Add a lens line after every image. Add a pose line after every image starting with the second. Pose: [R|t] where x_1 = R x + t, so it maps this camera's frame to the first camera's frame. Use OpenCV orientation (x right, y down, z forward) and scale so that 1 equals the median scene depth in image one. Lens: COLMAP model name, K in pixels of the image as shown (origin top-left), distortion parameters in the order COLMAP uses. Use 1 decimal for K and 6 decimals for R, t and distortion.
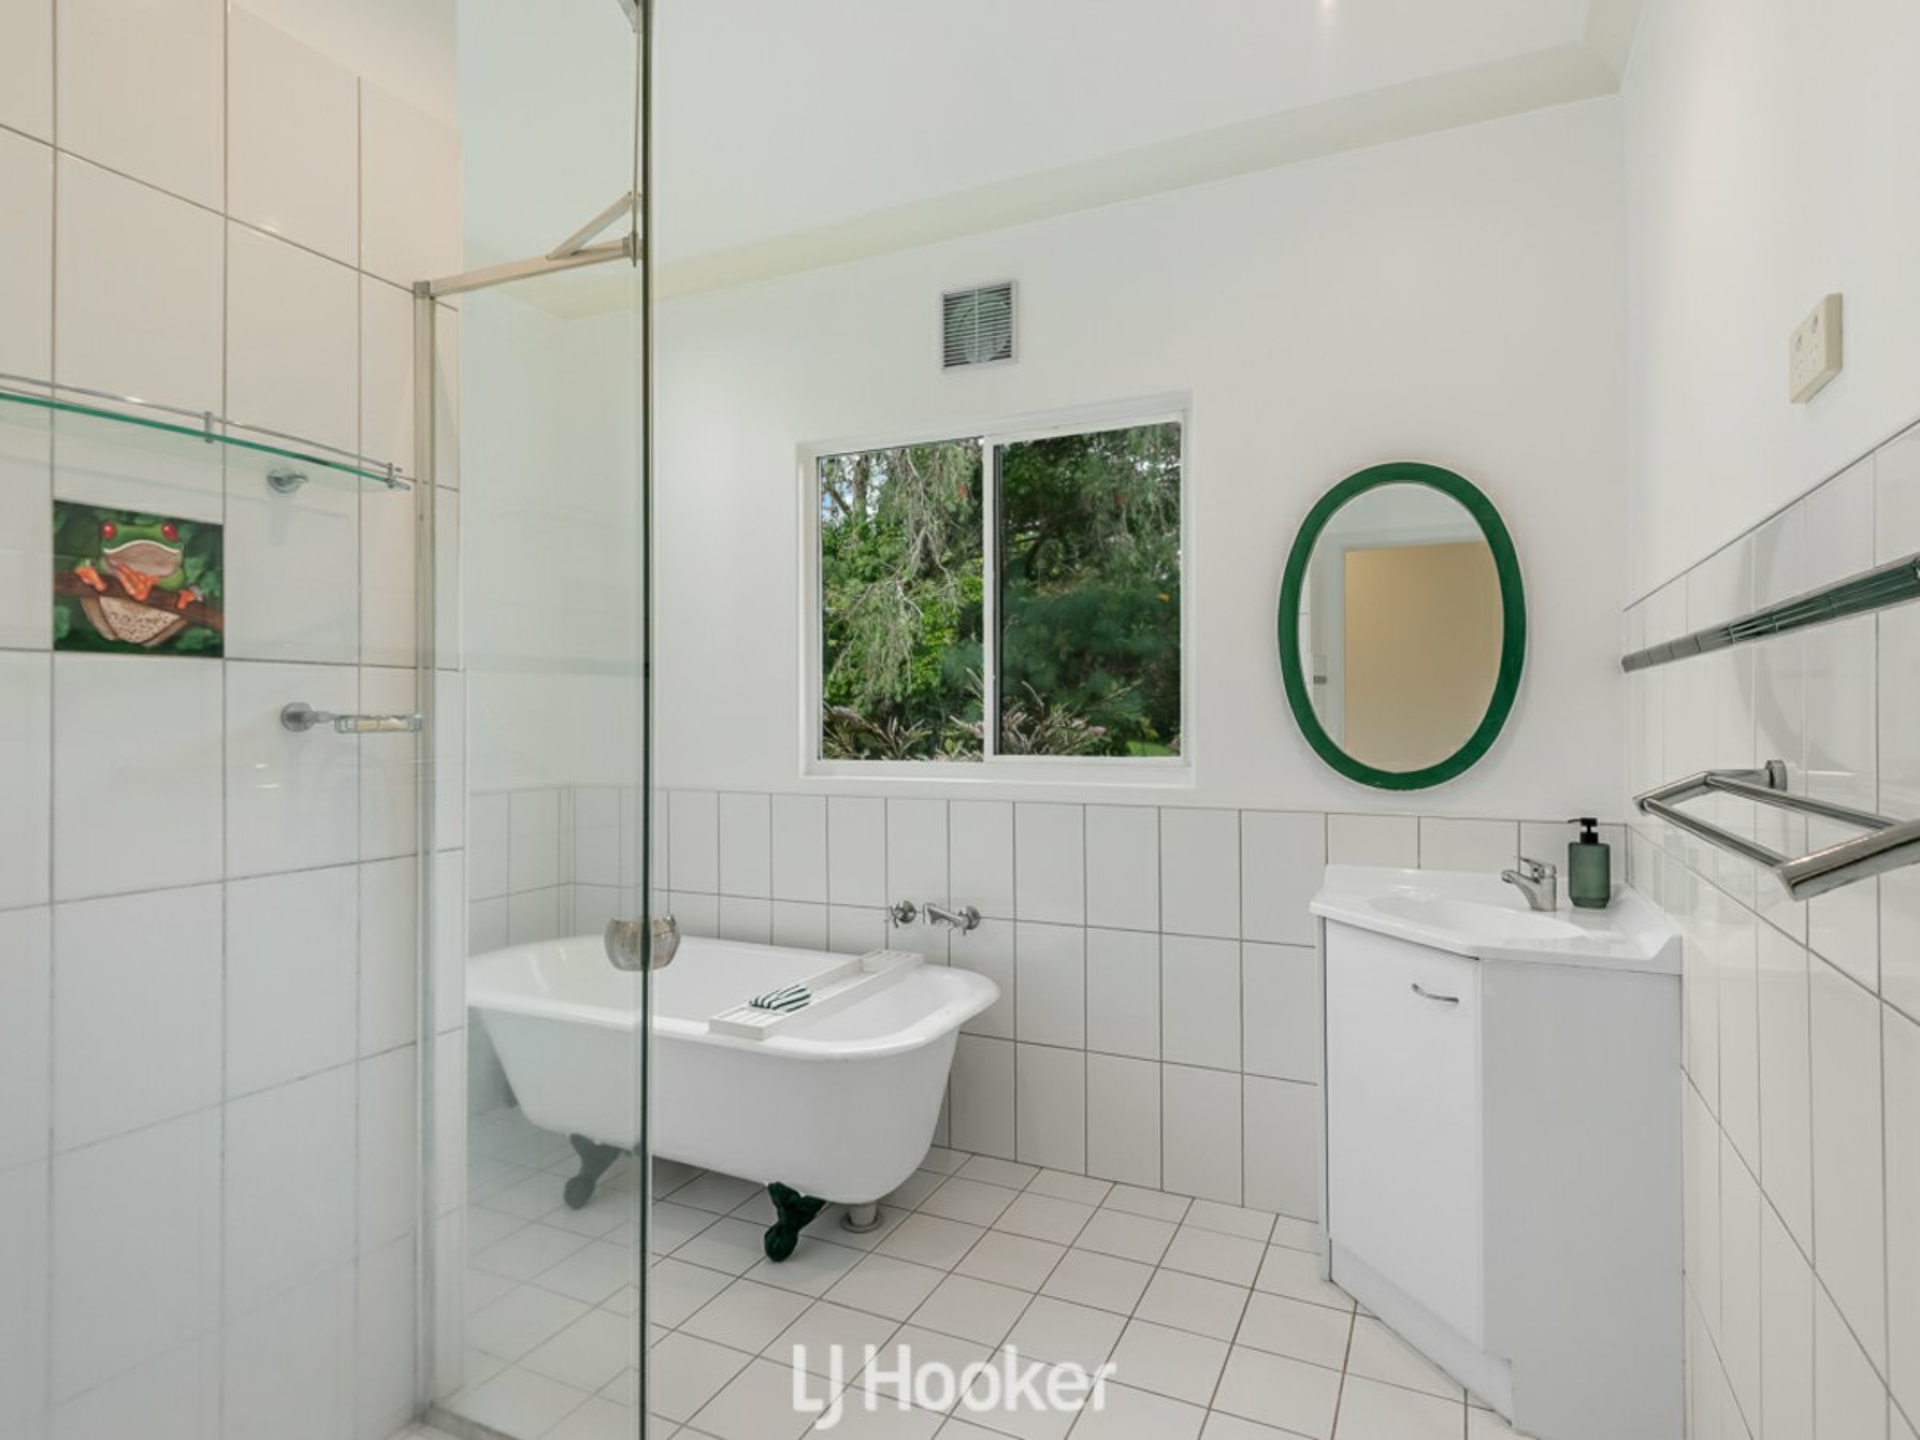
lens RADIAL K [[1024.6, 0, 966.3], [0, 1024.6, 705.2], [0, 0, 1]] dist [0.010905, -0.002992]
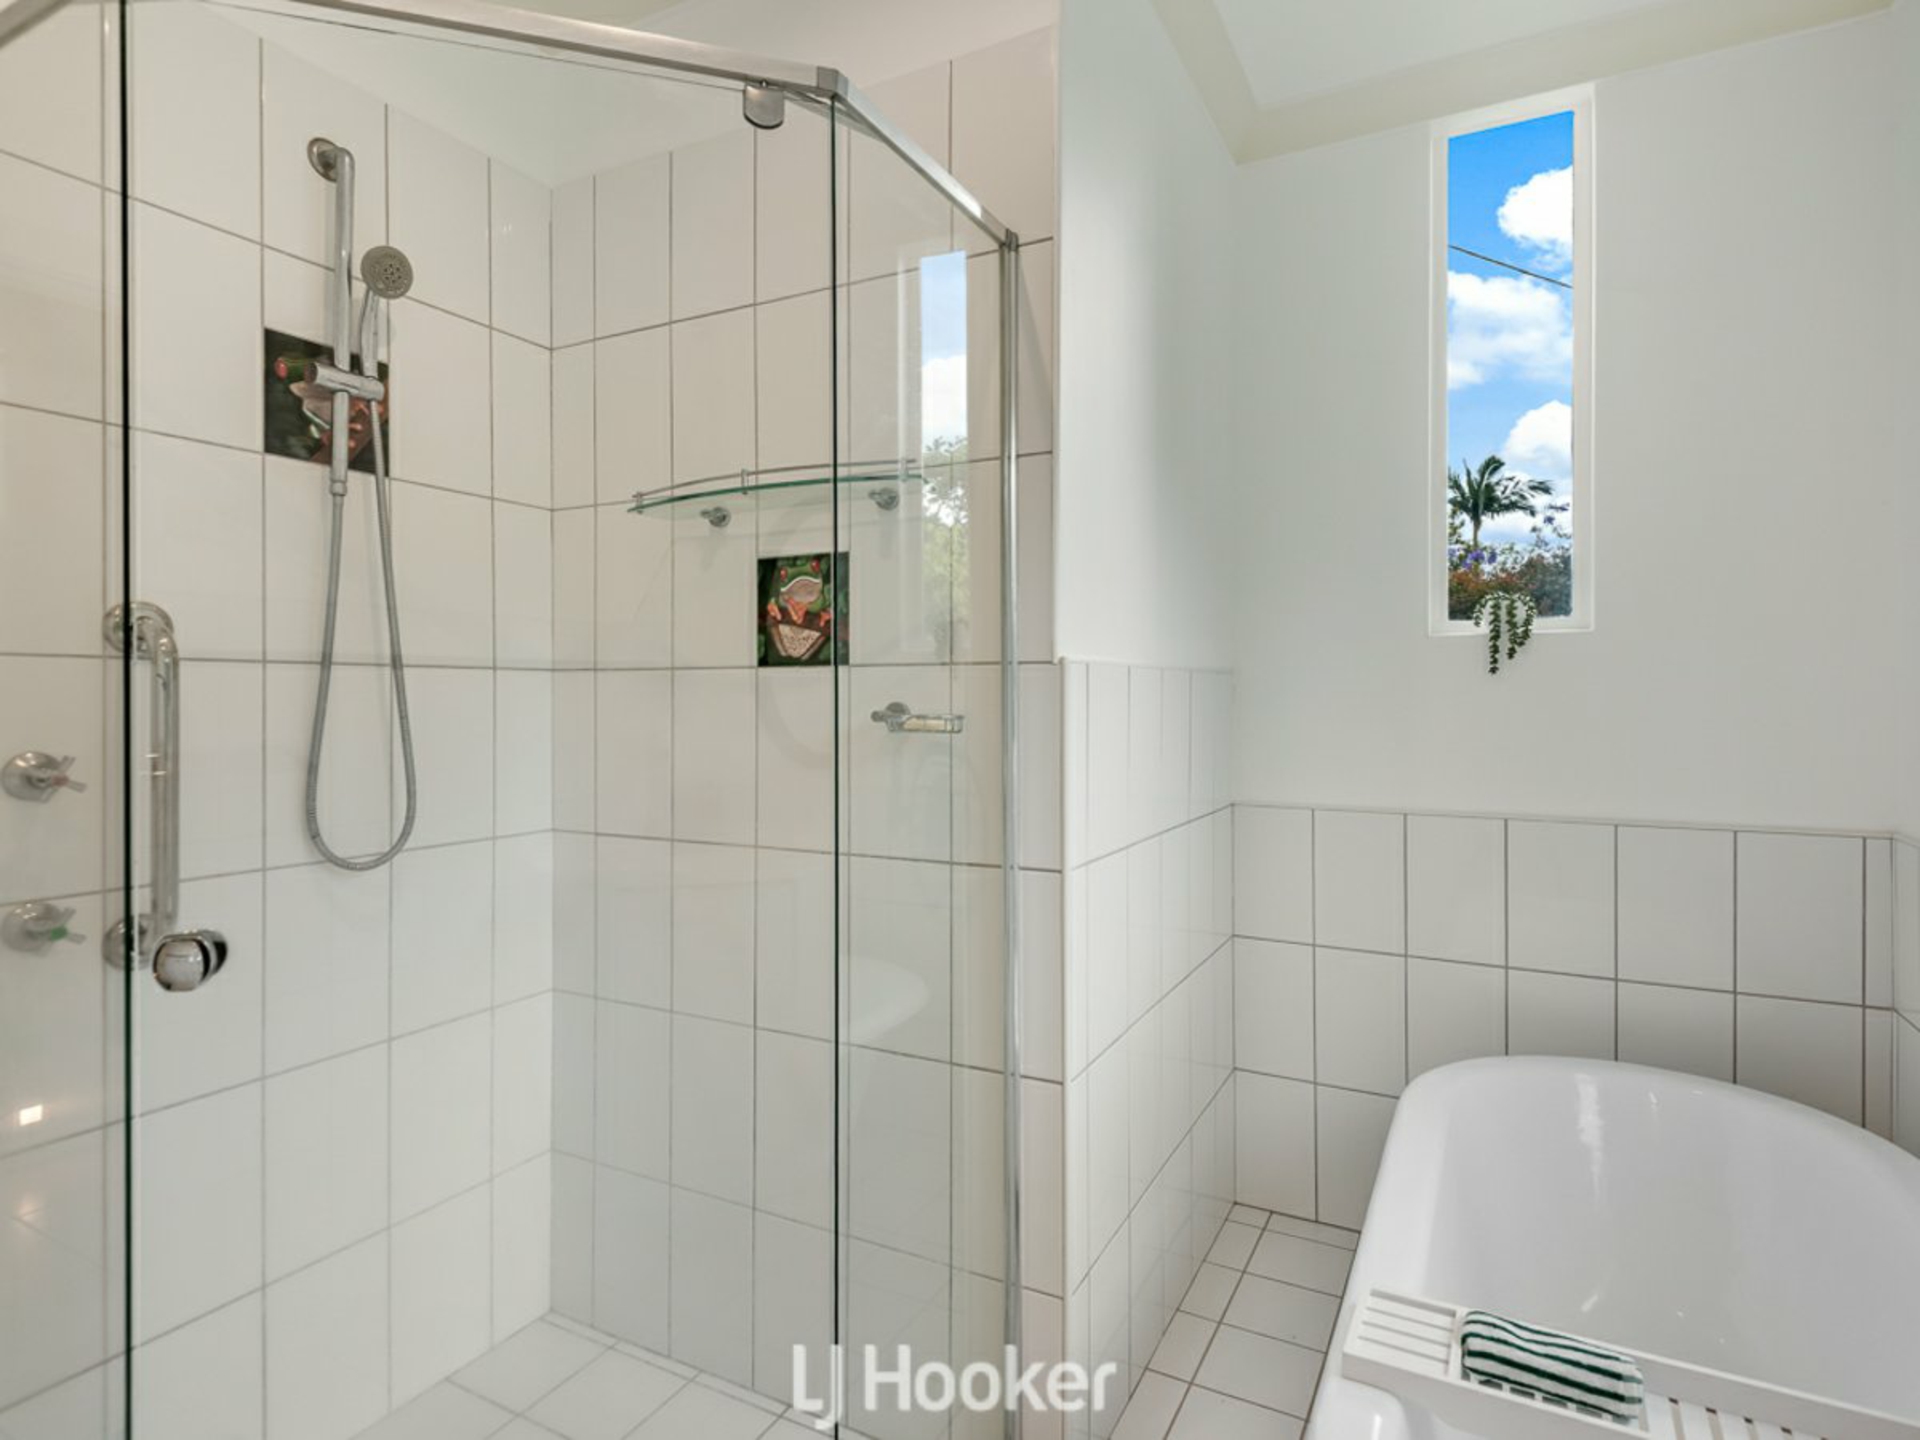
lens RADIAL K [[1024.6, 0, 966.3], [0, 1024.6, 705.2], [0, 0, 1]] dist [0.010905, -0.002992]
pose [[-0.041343, 0.009316, -0.999102, 0.463221], [0.009345, 0.999916, 0.008936, -0.010170], [0.999101, -0.008968, -0.041426, 1.255301]]
